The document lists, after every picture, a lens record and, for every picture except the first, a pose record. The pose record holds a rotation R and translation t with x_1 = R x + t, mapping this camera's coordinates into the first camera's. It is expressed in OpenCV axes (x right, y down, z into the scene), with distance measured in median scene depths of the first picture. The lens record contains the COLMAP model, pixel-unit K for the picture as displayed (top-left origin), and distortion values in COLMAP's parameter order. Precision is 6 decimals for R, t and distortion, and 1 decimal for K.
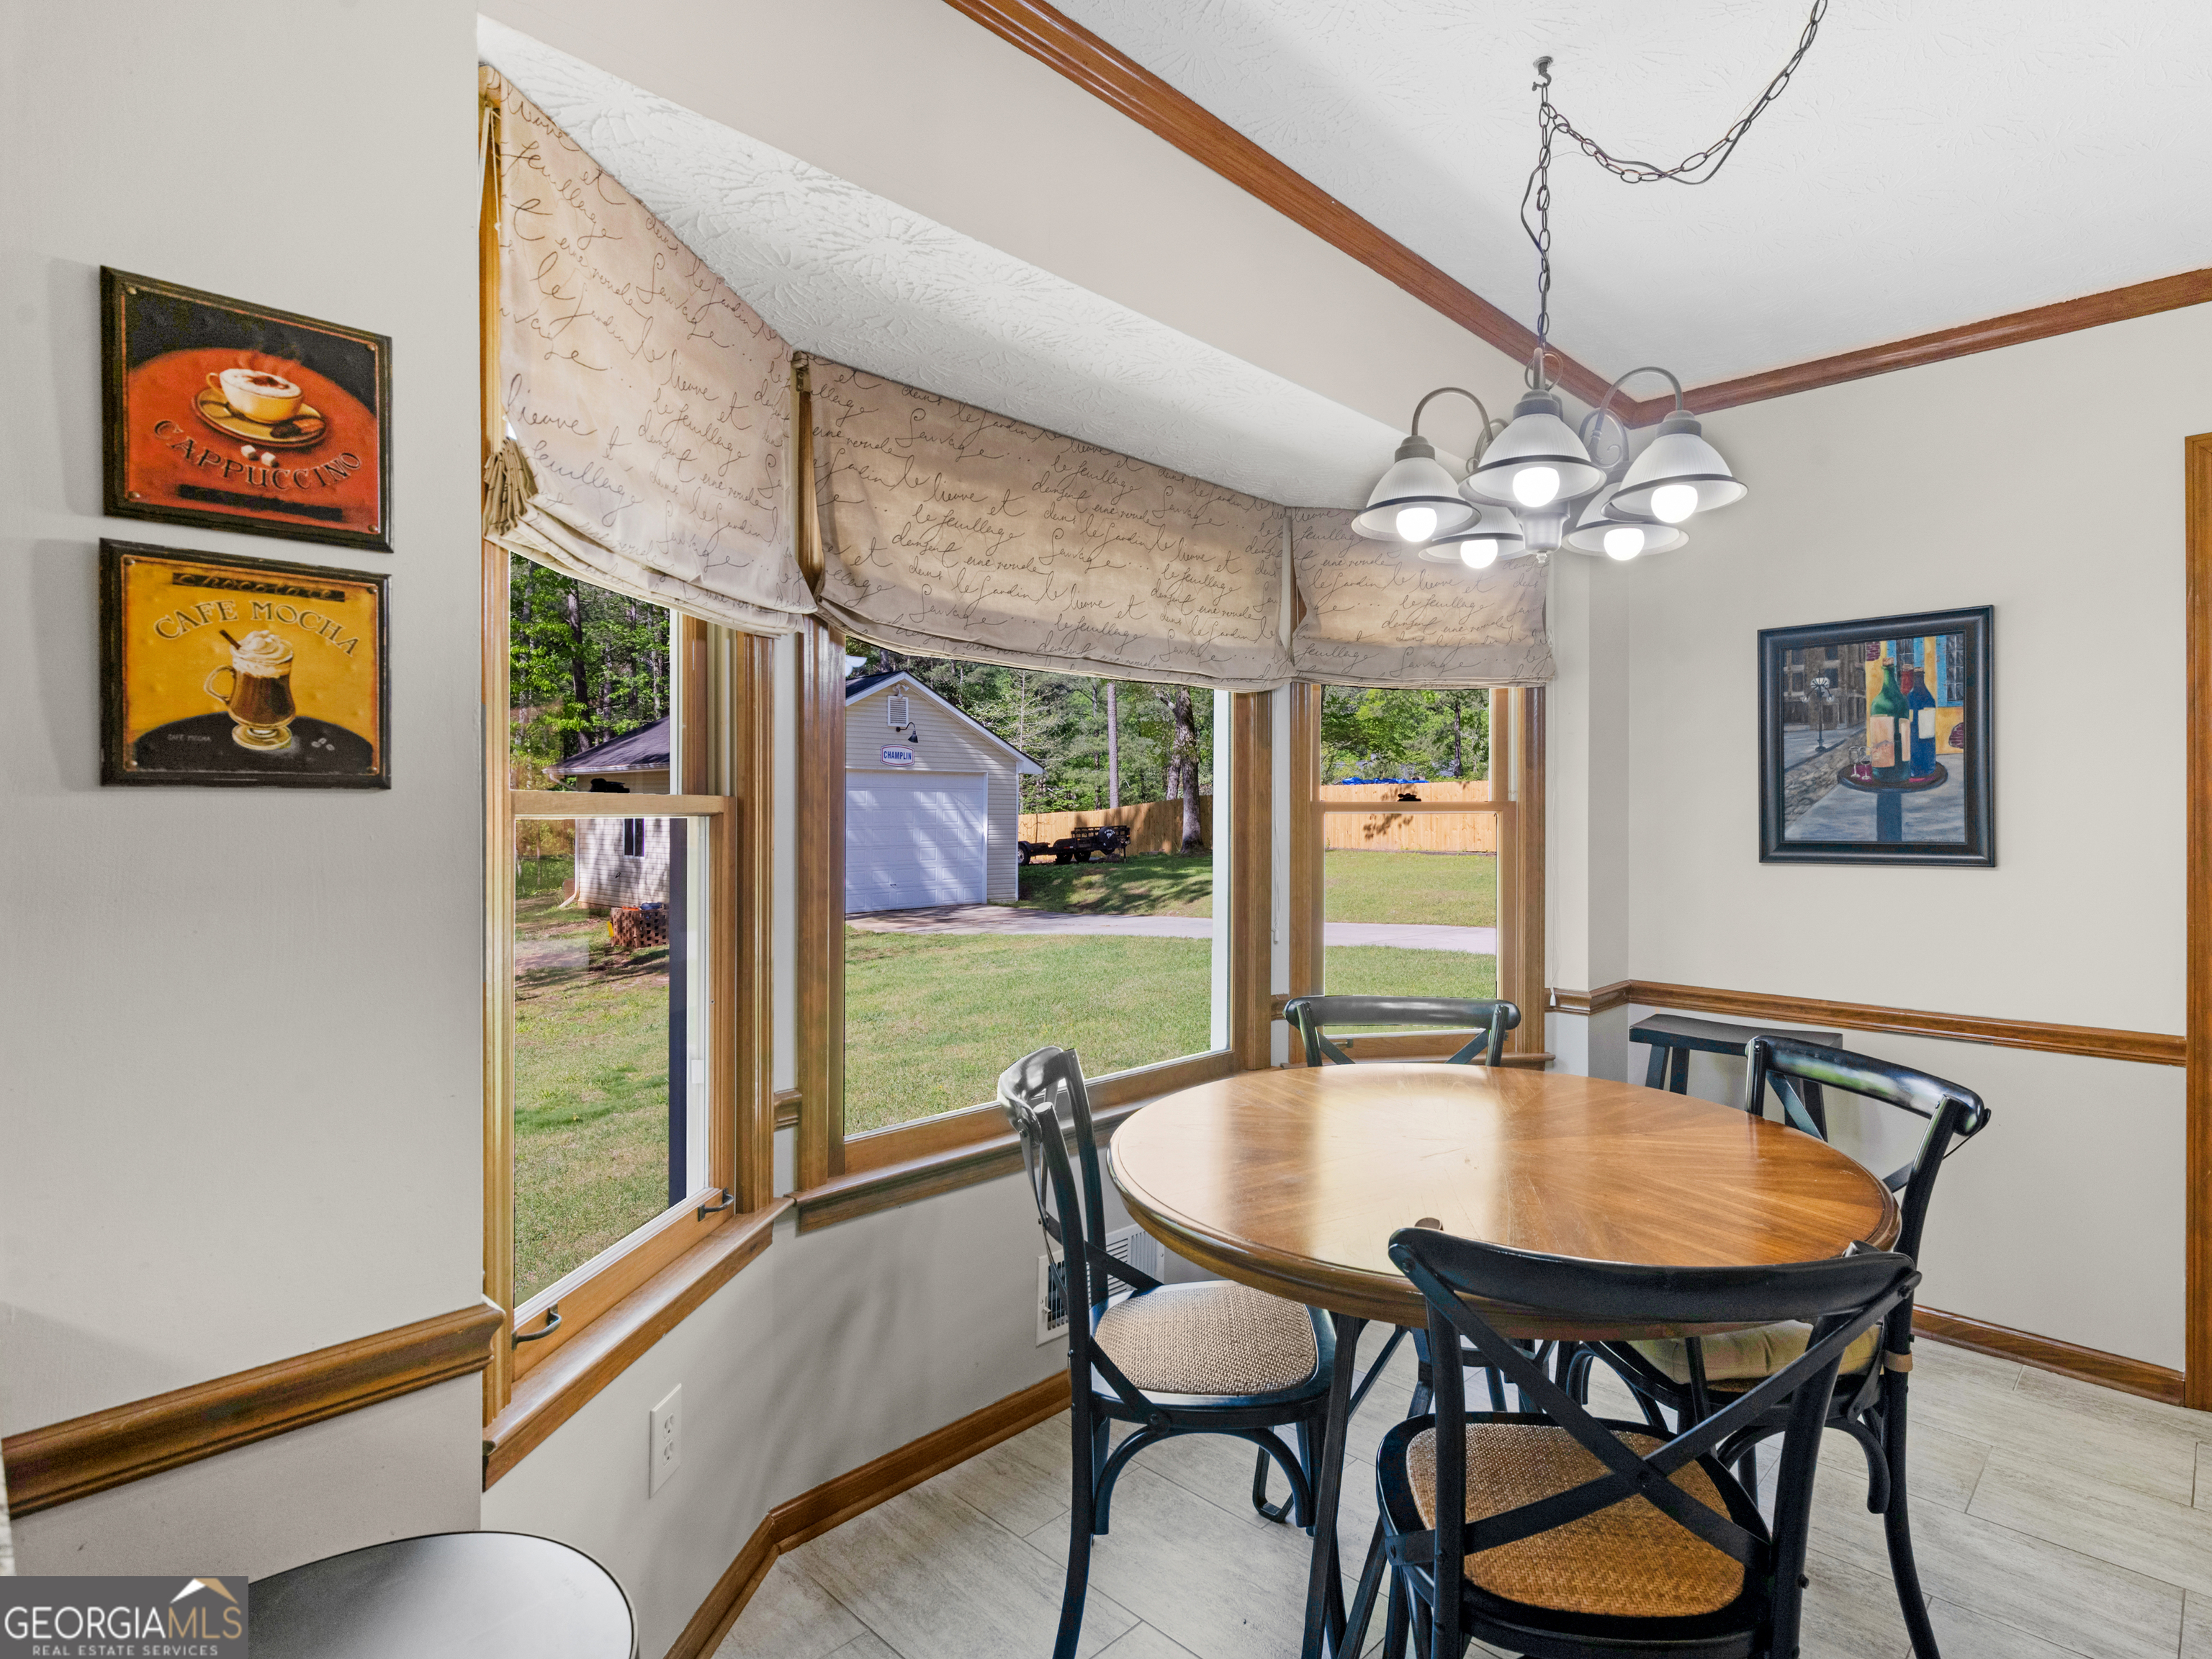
lens RADIAL K [[1148.9, 0, 1103.0], [0, 1148.9, 819.6], [0, 0, 1]] dist [-0.000215, -0.000705]
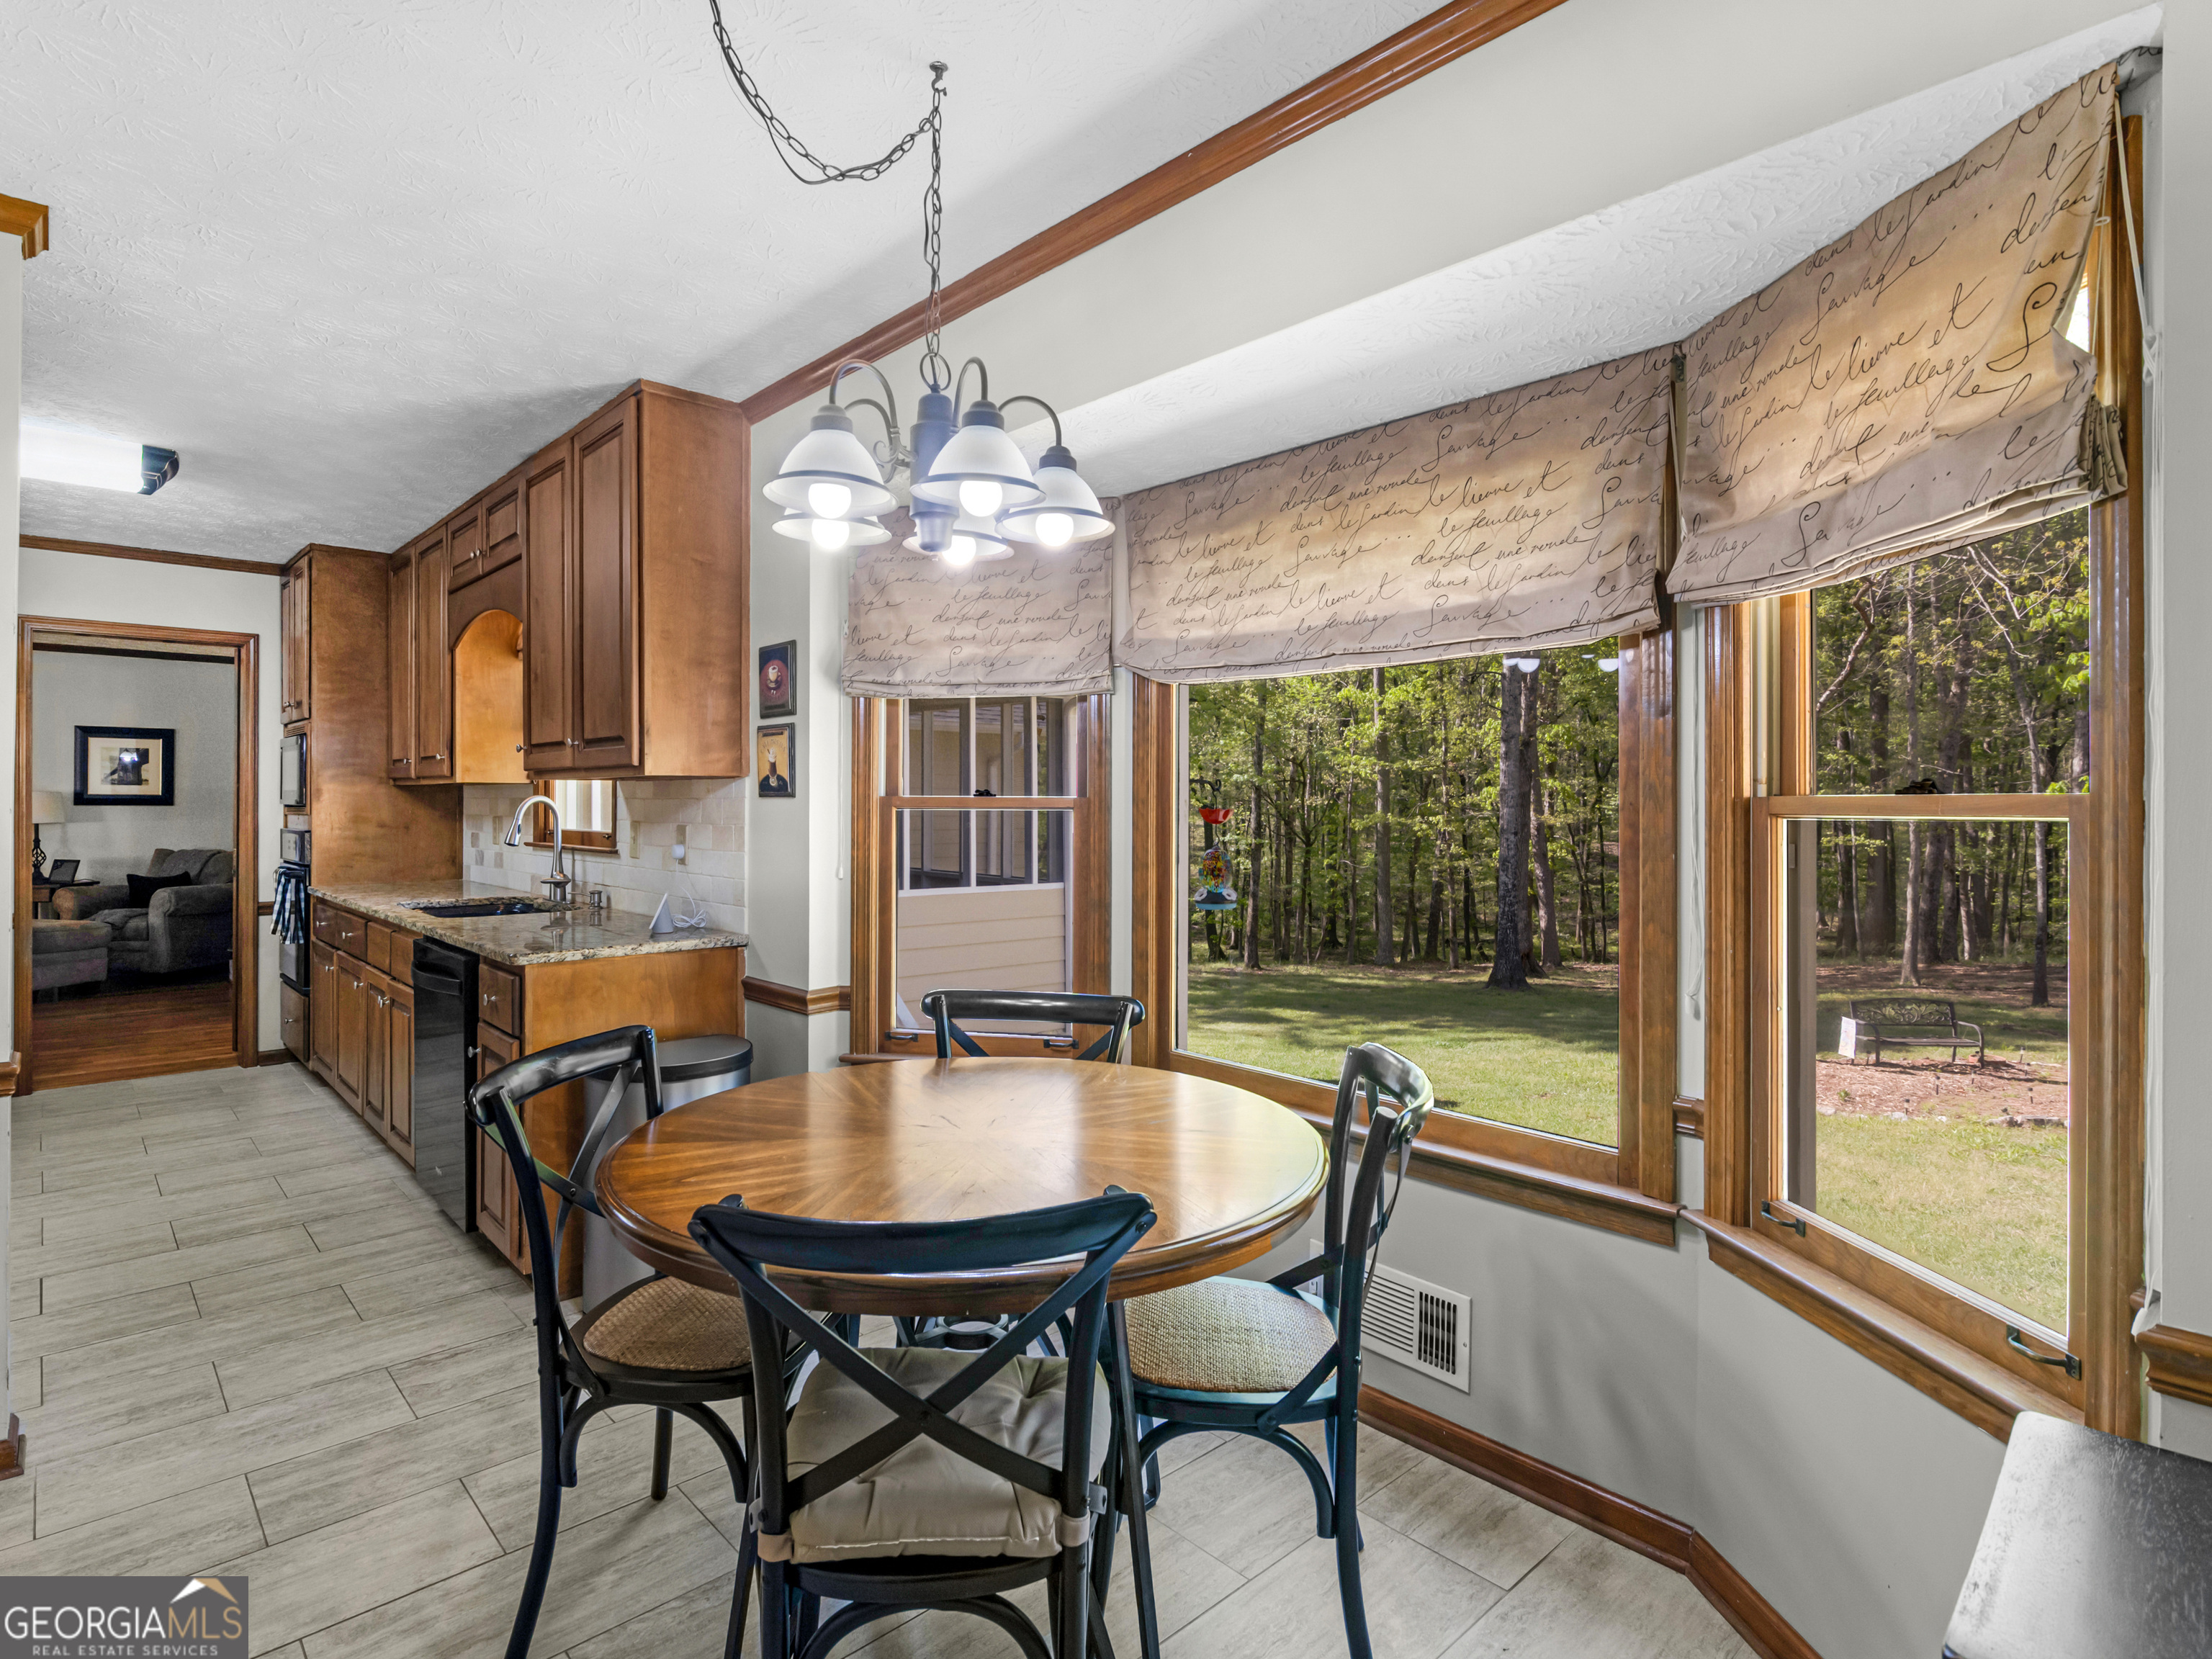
lens RADIAL K [[1171.3, 0, 1157.4], [0, 1171.3, 804.9], [0, 0, 1]] dist [-0.001356, -0.000354]
pose [[-0.026744, 0.003620, -0.999636, 0.989449], [-0.010024, 0.999942, 0.003890, -0.012213], [0.999592, 0.010125, -0.026706, 0.862684]]
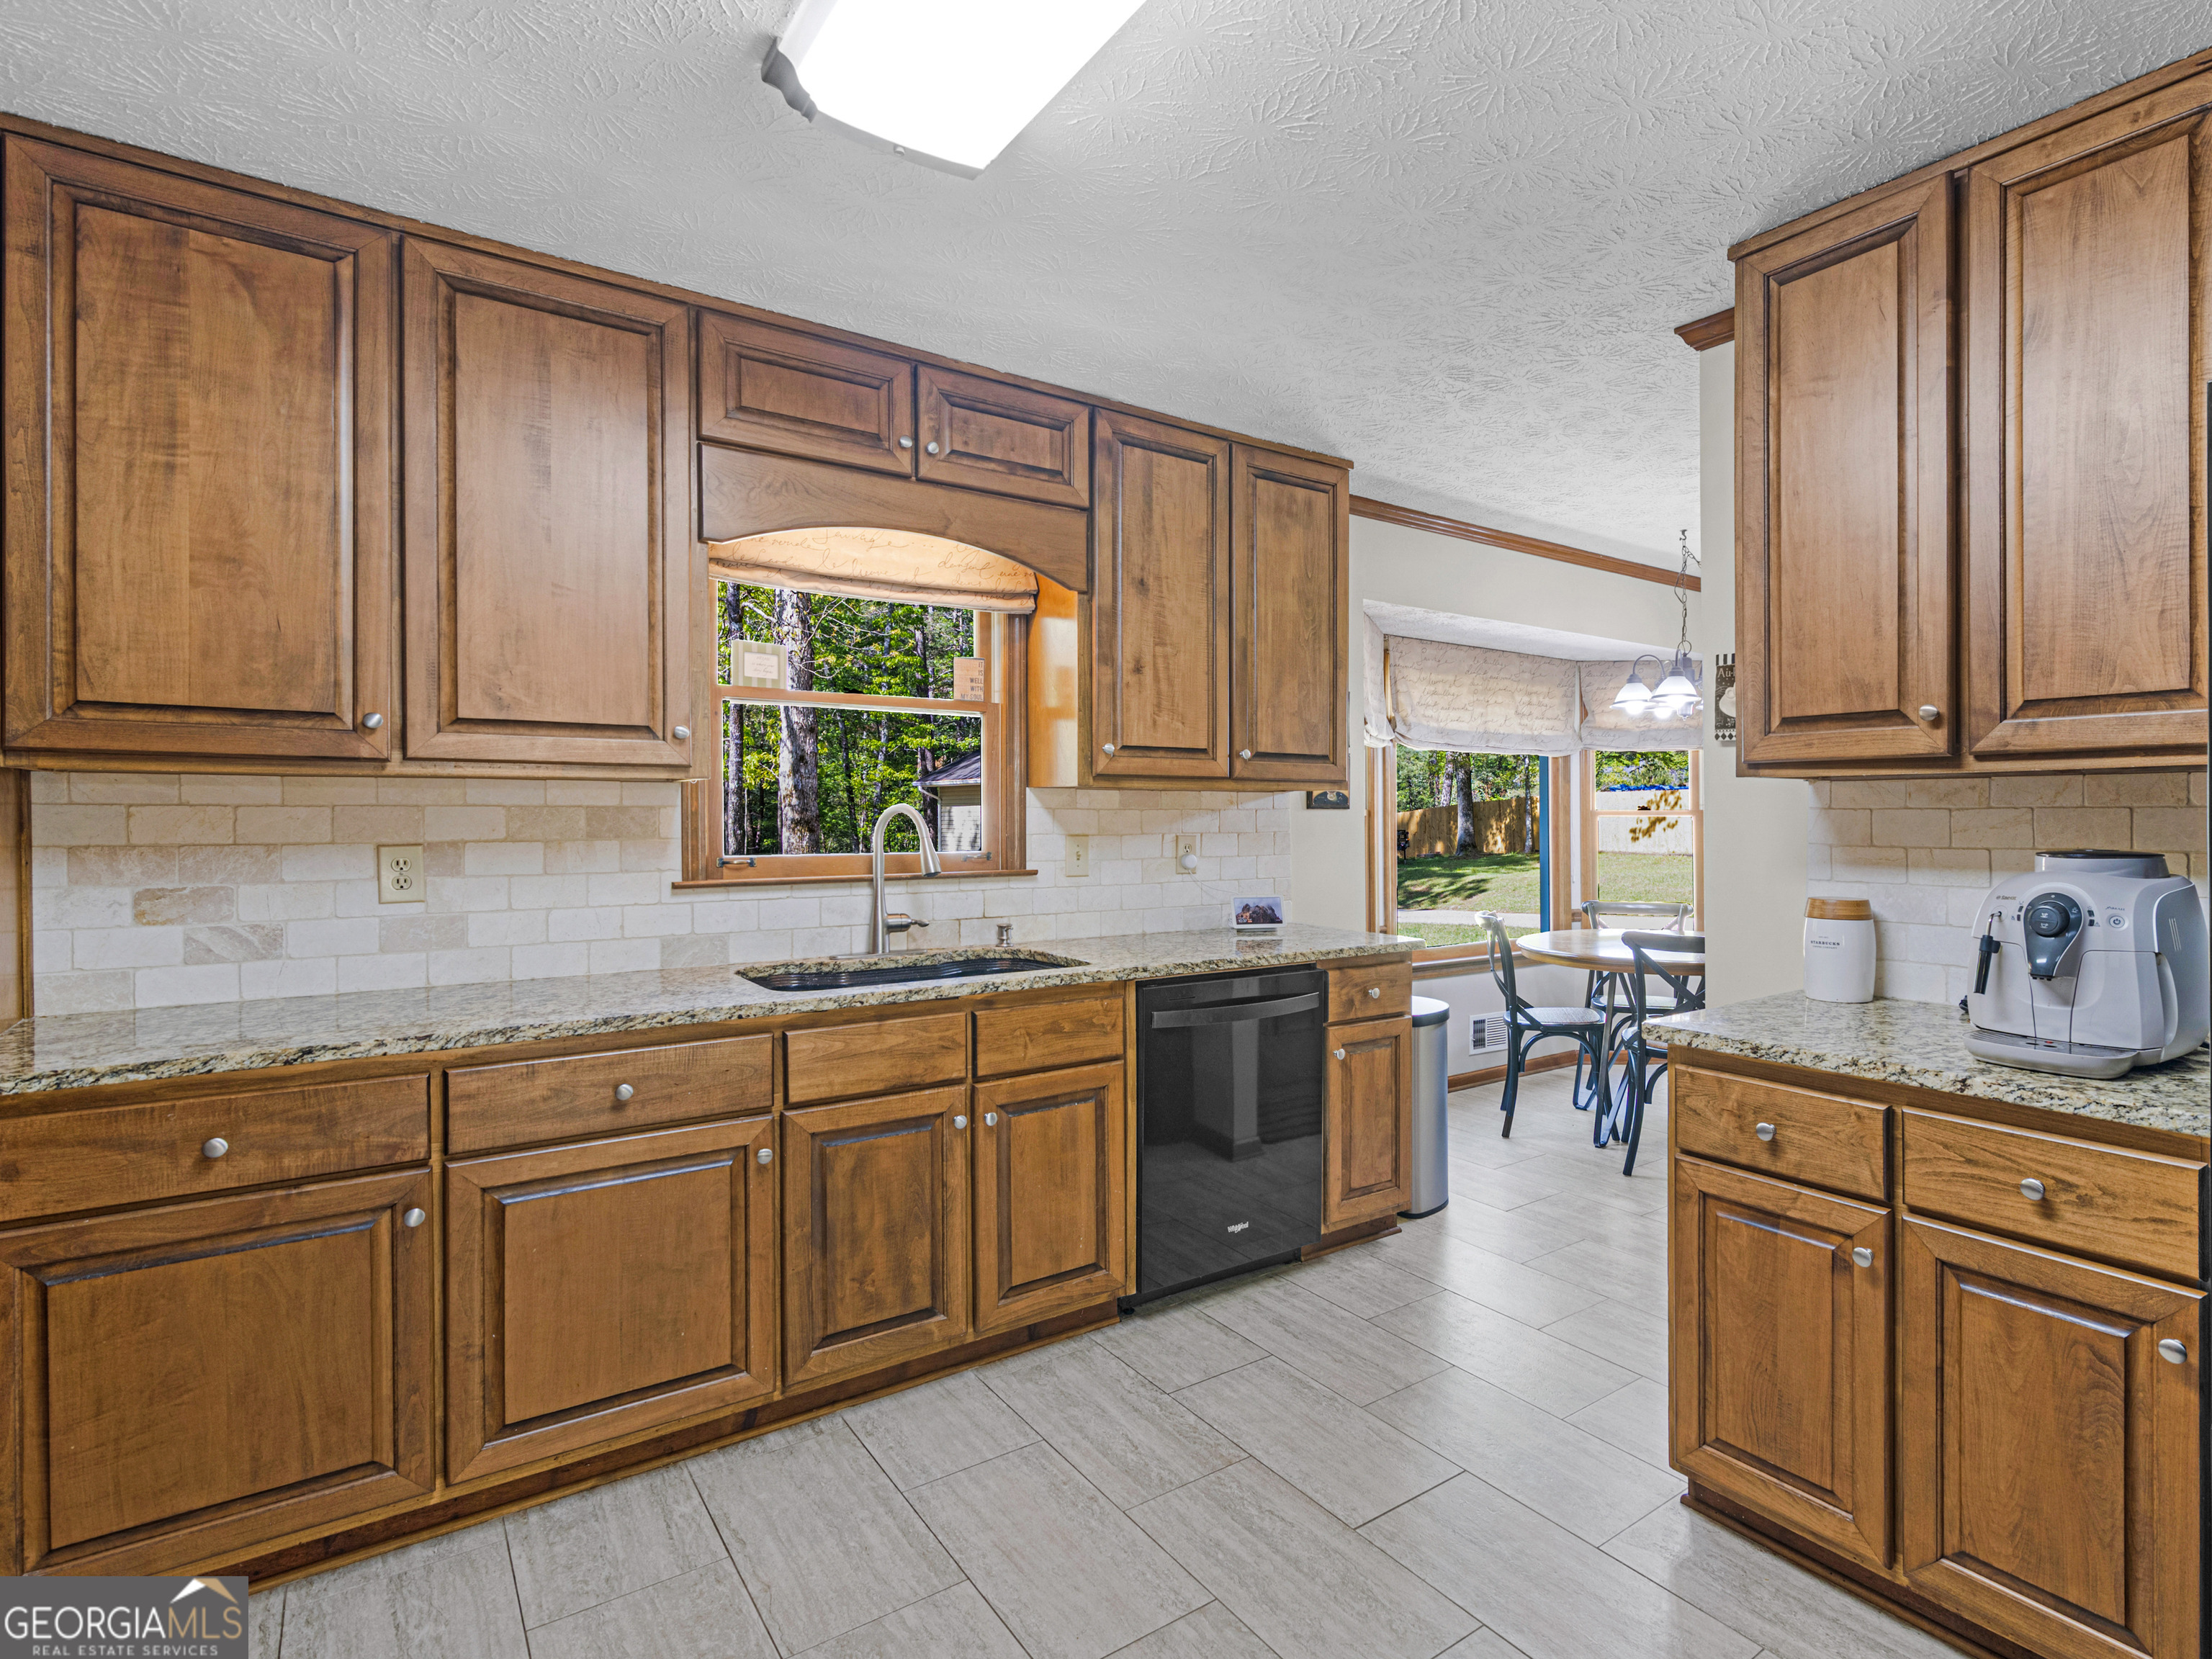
lens RADIAL K [[1146.6, 0, 1210.9], [0, 1146.6, 818.4], [0, 0, 1]] dist [-0.001937, -0.000517]
pose [[0.991538, -0.001237, -0.129810, -0.251916], [0.000457, 0.999982, -0.006037, 0.011659], [0.129815, 0.005926, 0.991521, -1.241326]]
